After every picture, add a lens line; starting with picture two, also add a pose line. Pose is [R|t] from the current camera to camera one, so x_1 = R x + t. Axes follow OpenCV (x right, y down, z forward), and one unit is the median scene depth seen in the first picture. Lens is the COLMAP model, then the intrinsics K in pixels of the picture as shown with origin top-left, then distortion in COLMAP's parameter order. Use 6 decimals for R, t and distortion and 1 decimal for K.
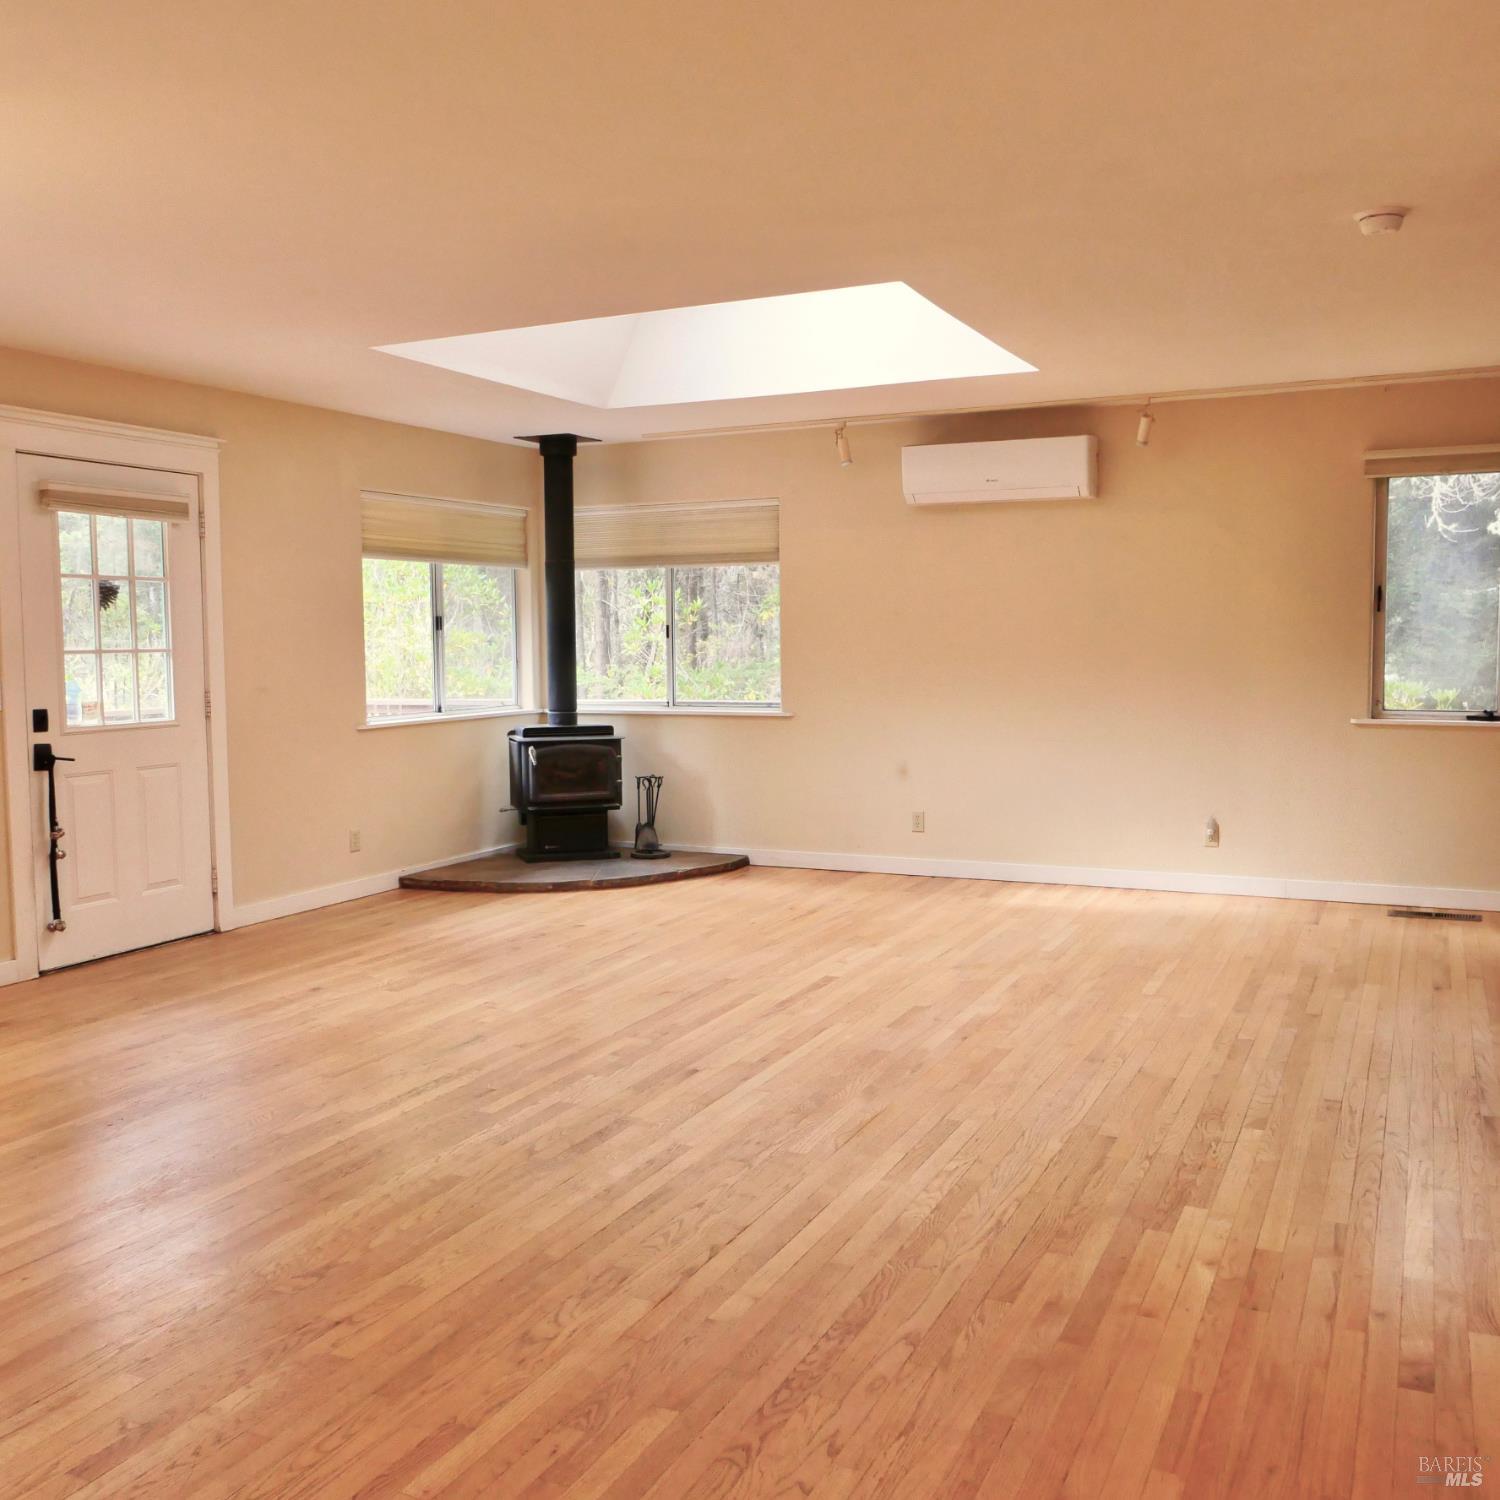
lens RADIAL K [[1437.9, 0, 755.3], [0, 1437.9, 746.8], [0, 0, 1]] dist [-0.034982, 0.033840]
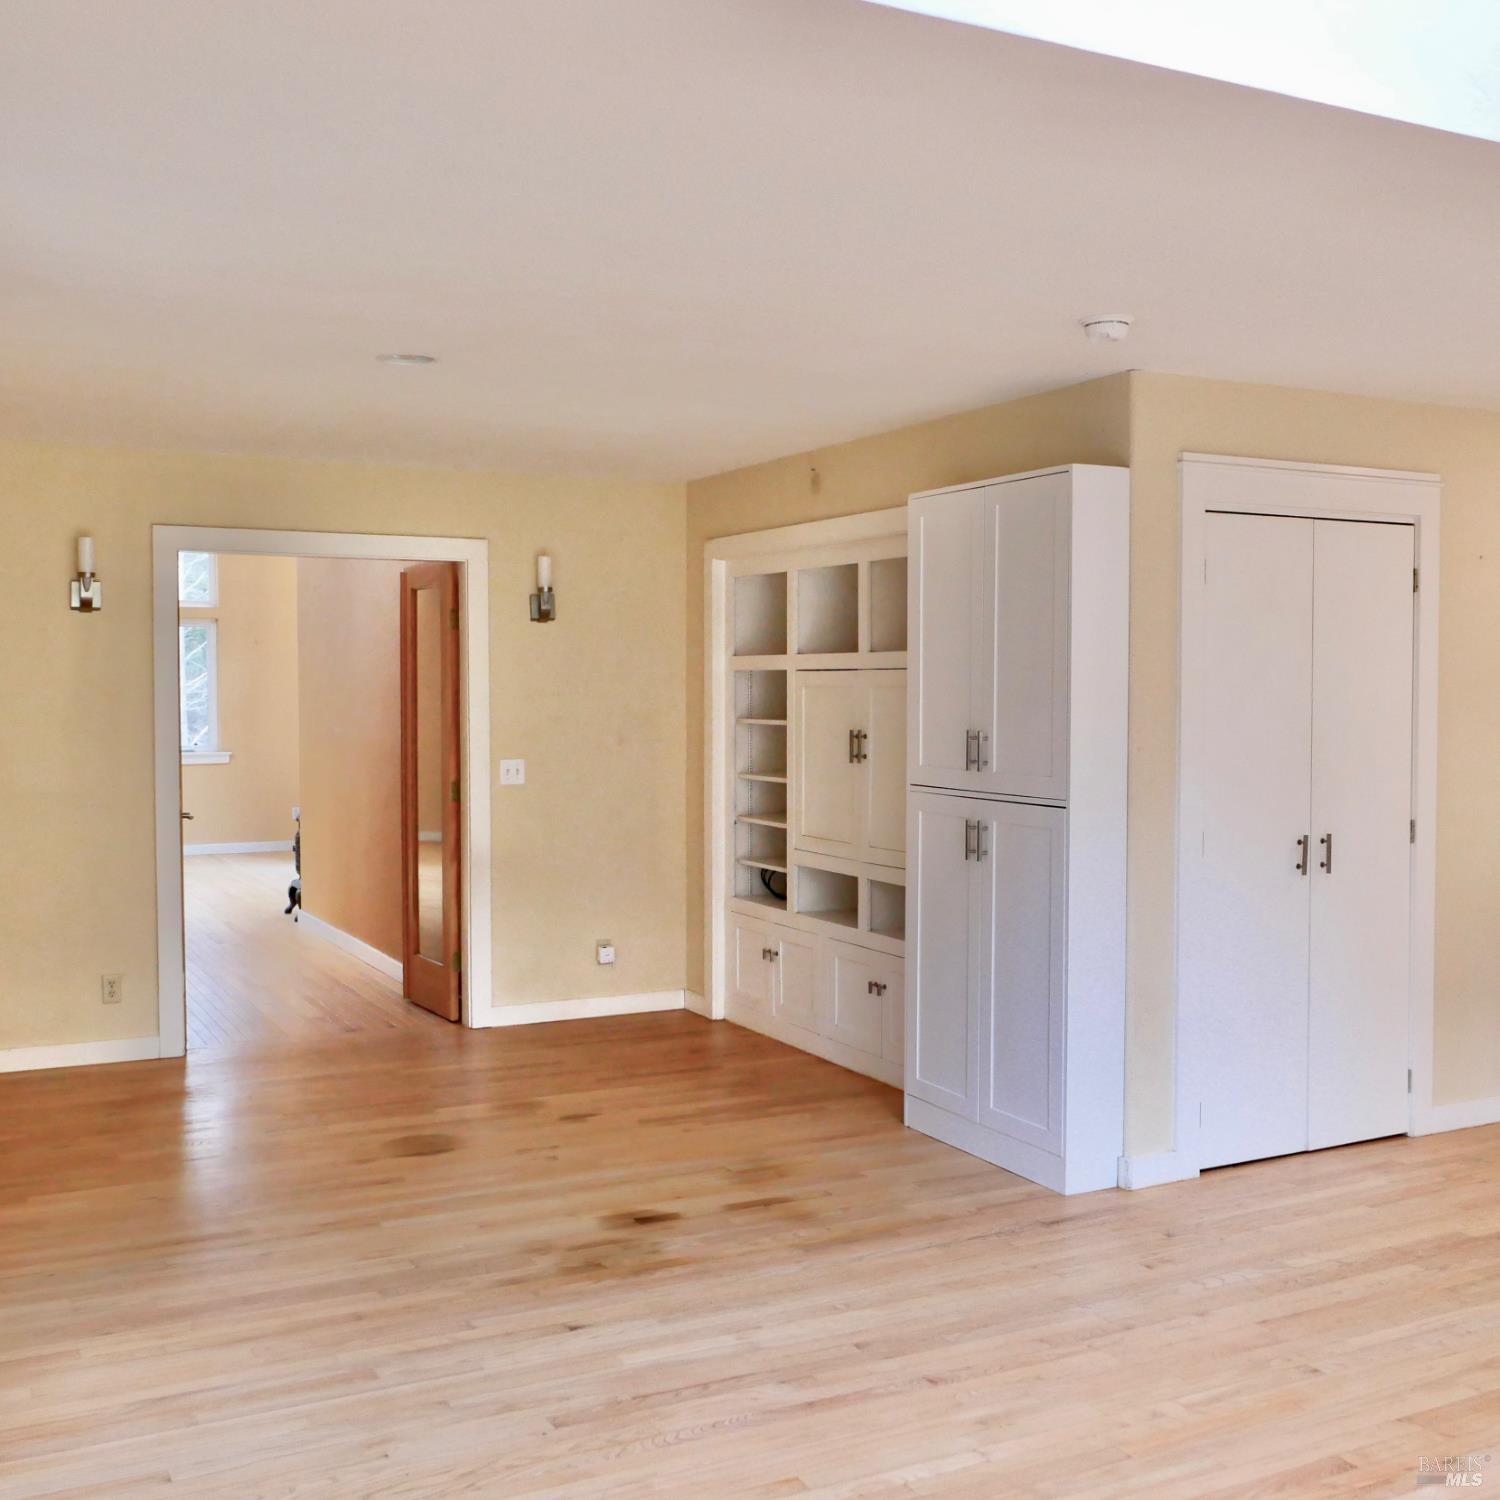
lens RADIAL K [[1662.1, 0, 750.0], [0, 1662.1, 750.0], [0, 0, 1]] dist [-0.024754, 0.008049]
pose [[-0.794664, -0.010639, 0.606956, -0.027912], [0.054462, 0.994565, 0.088737, -0.130127], [-0.604602, 0.103572, -0.789766, 1.313794]]
